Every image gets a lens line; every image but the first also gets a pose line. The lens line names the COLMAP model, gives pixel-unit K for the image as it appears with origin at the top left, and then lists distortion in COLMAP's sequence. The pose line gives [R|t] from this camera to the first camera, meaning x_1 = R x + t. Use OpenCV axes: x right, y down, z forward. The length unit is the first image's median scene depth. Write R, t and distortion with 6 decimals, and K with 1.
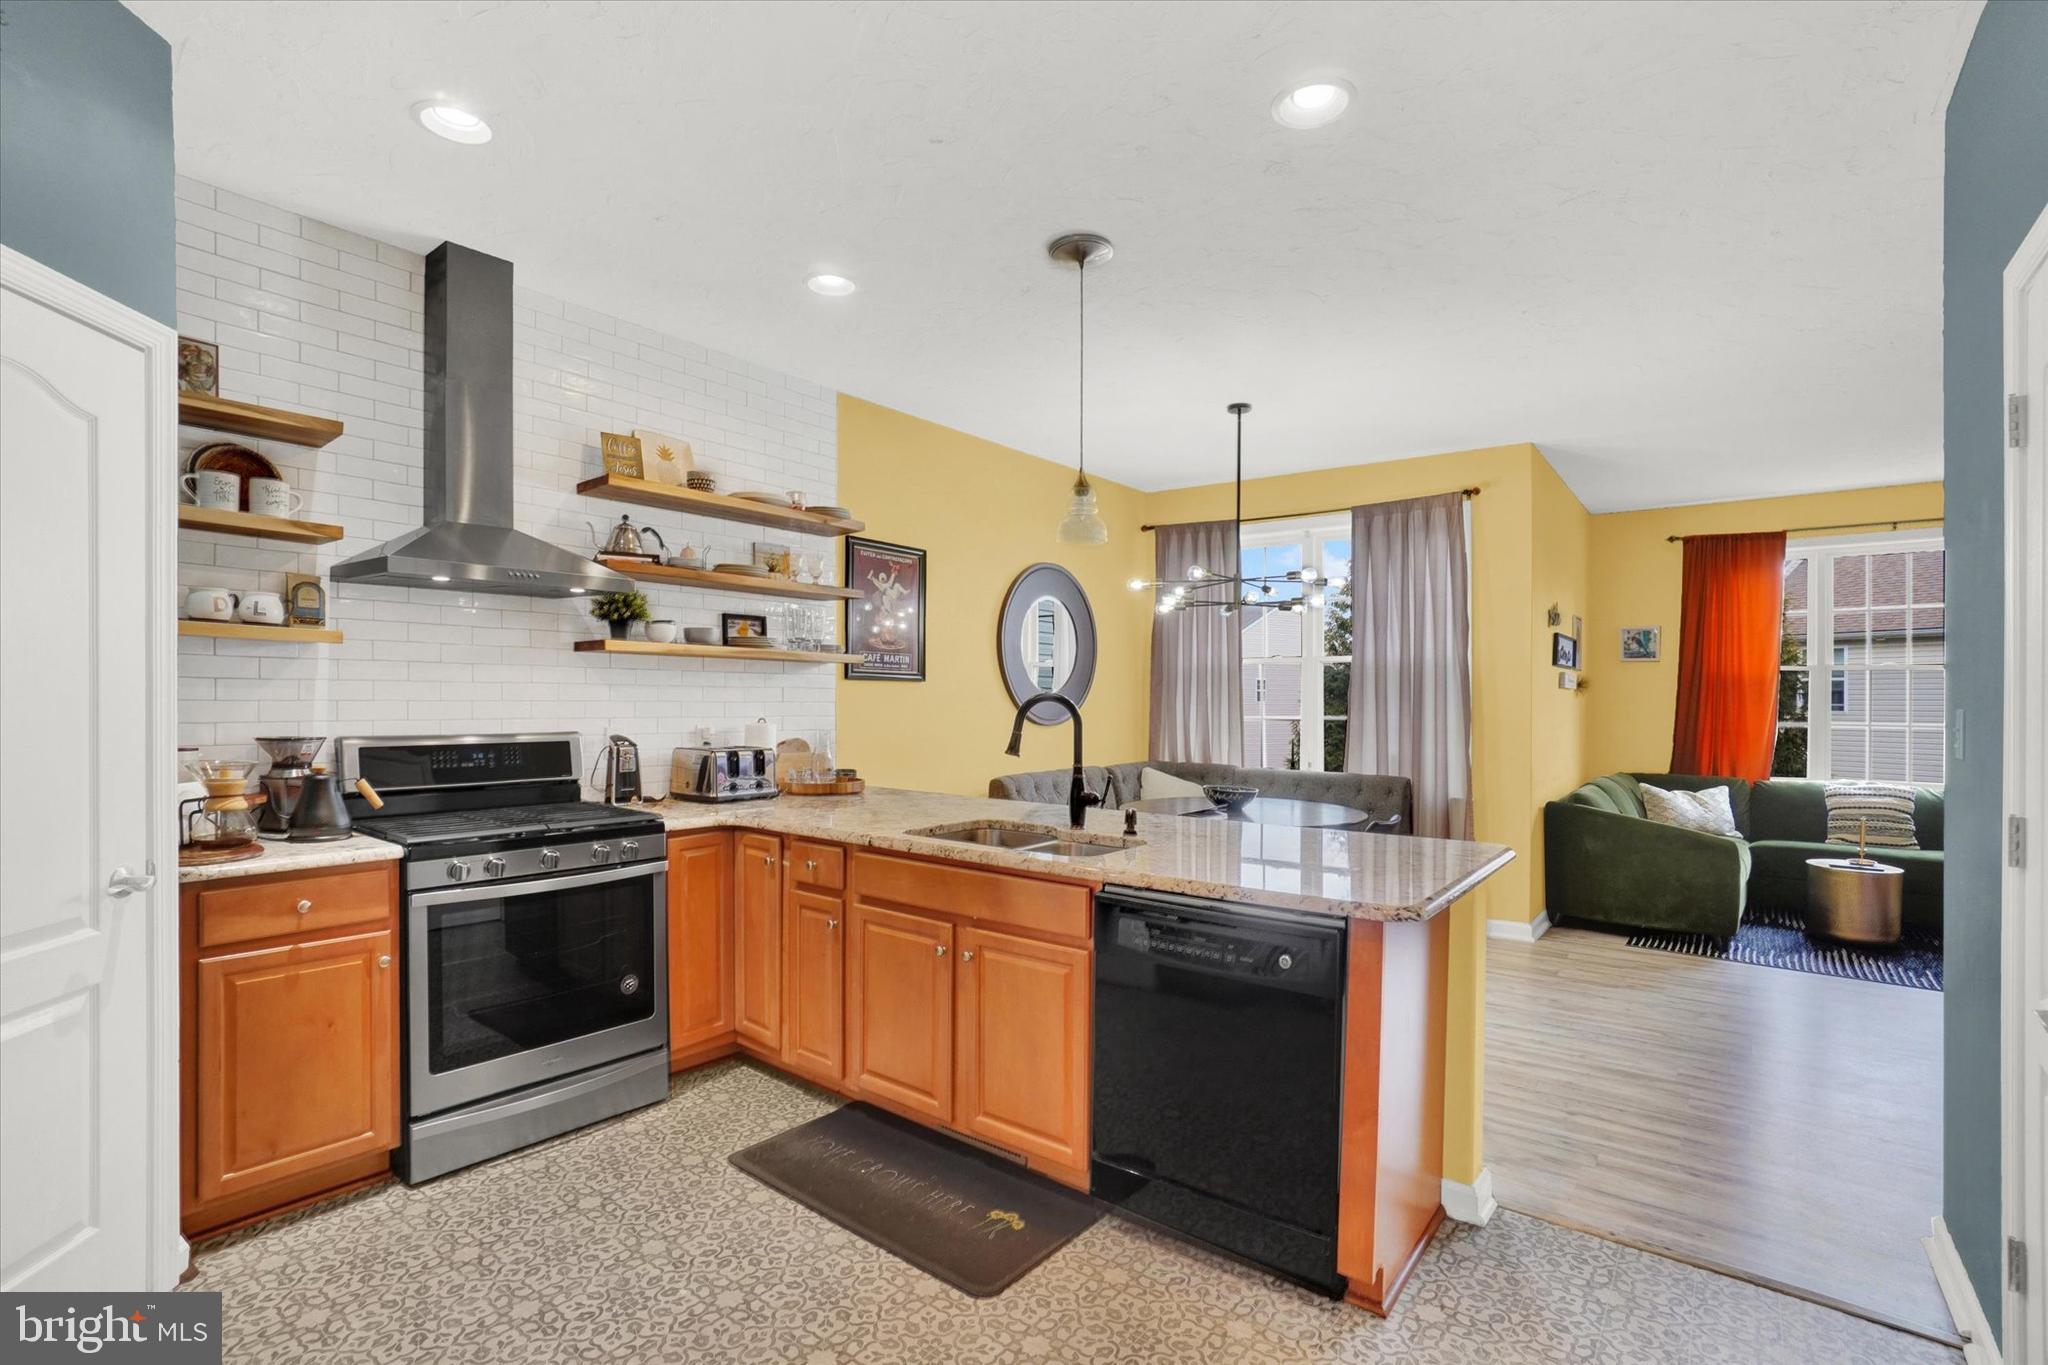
lens RADIAL K [[940.1, 0, 1008.7], [0, 940.1, 705.6], [0, 0, 1]] dist [-0.067042, 0.023578]
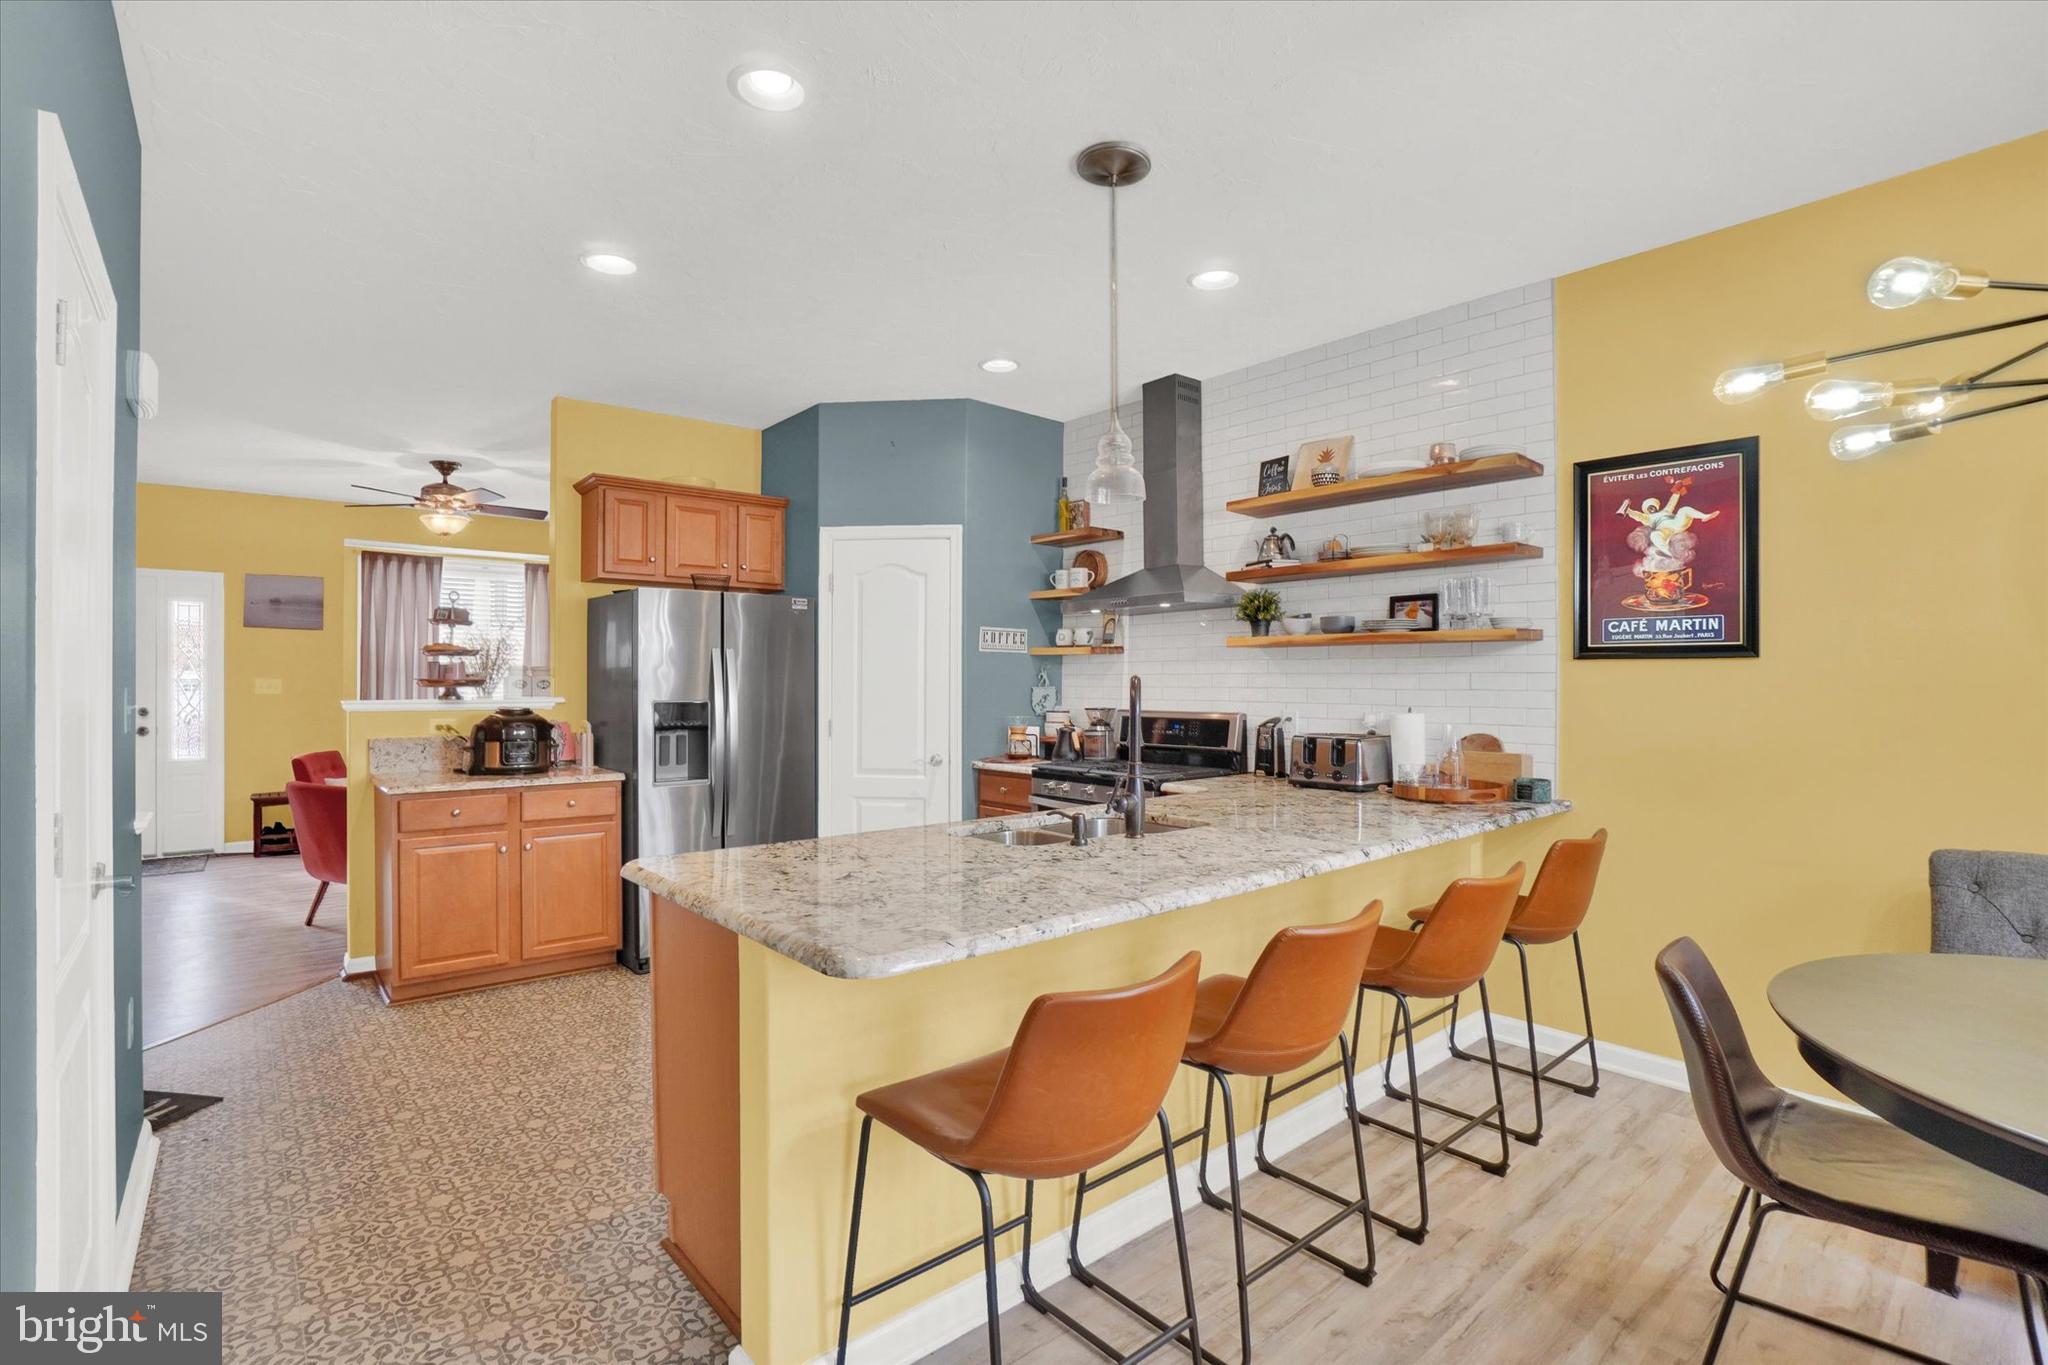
lens RADIAL K [[942.9, 0, 1009.4], [0, 942.9, 678.0], [0, 0, 1]] dist [-0.067558, 0.024296]
pose [[-0.196689, -0.010002, -0.980415, 0.788374], [-0.009212, 0.999923, -0.008353, -0.004812], [0.980423, 0.007389, -0.196766, 0.899030]]
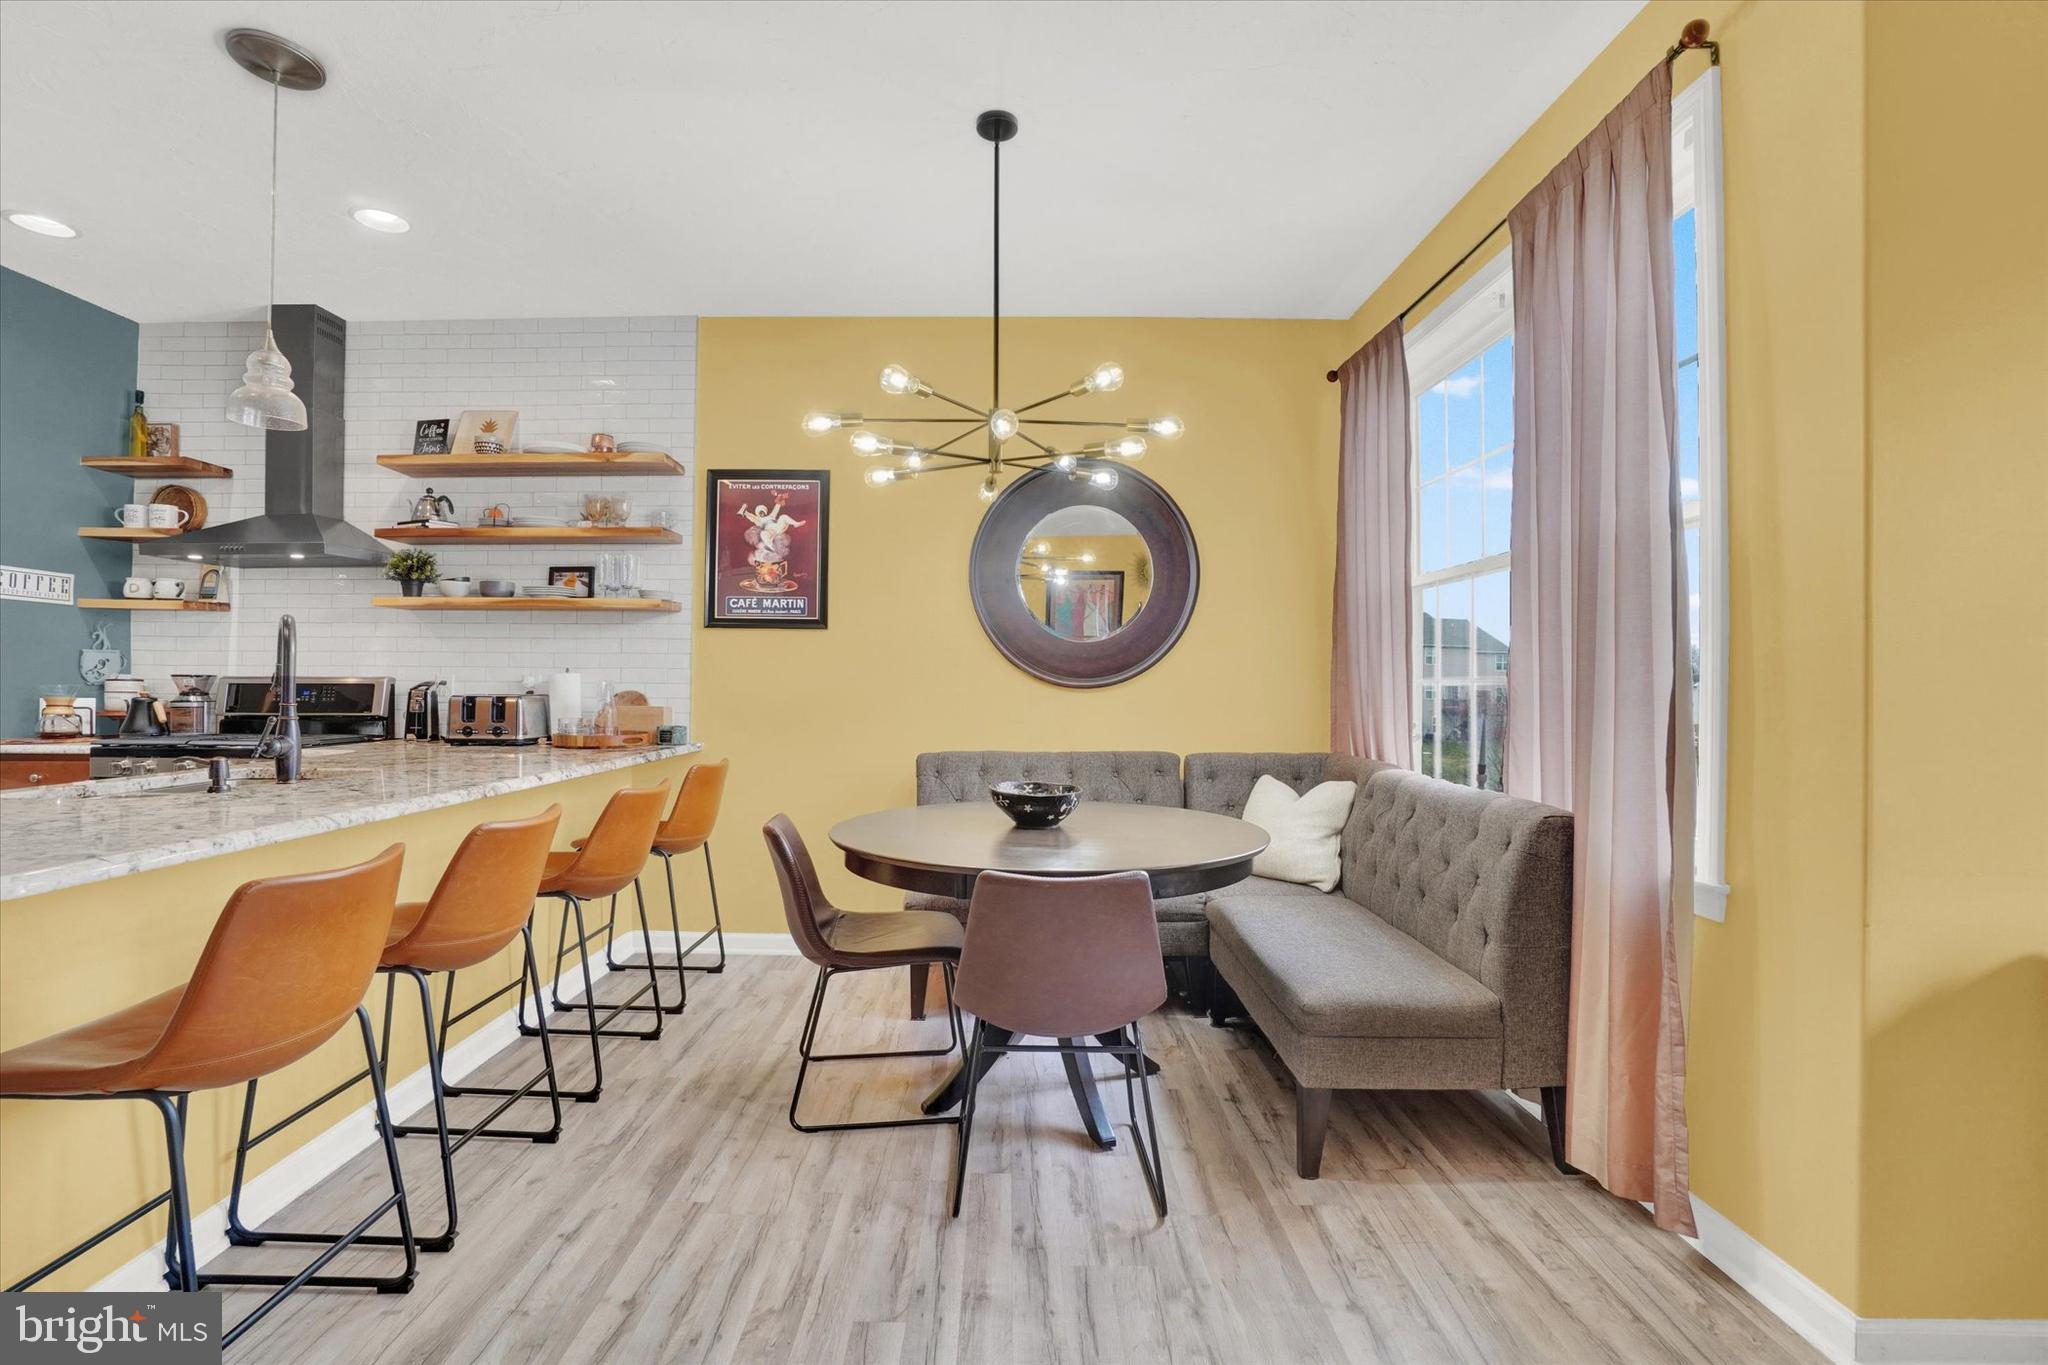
lens RADIAL K [[942.9, 0, 1009.4], [0, 942.9, 678.0], [0, 0, 1]] dist [-0.067558, 0.024296]
pose [[0.624239, -0.008859, -0.781183, 0.908104], [-0.007341, 0.999825, -0.017204, 0.042306], [0.781199, 0.016474, 0.624065, 0.845914]]
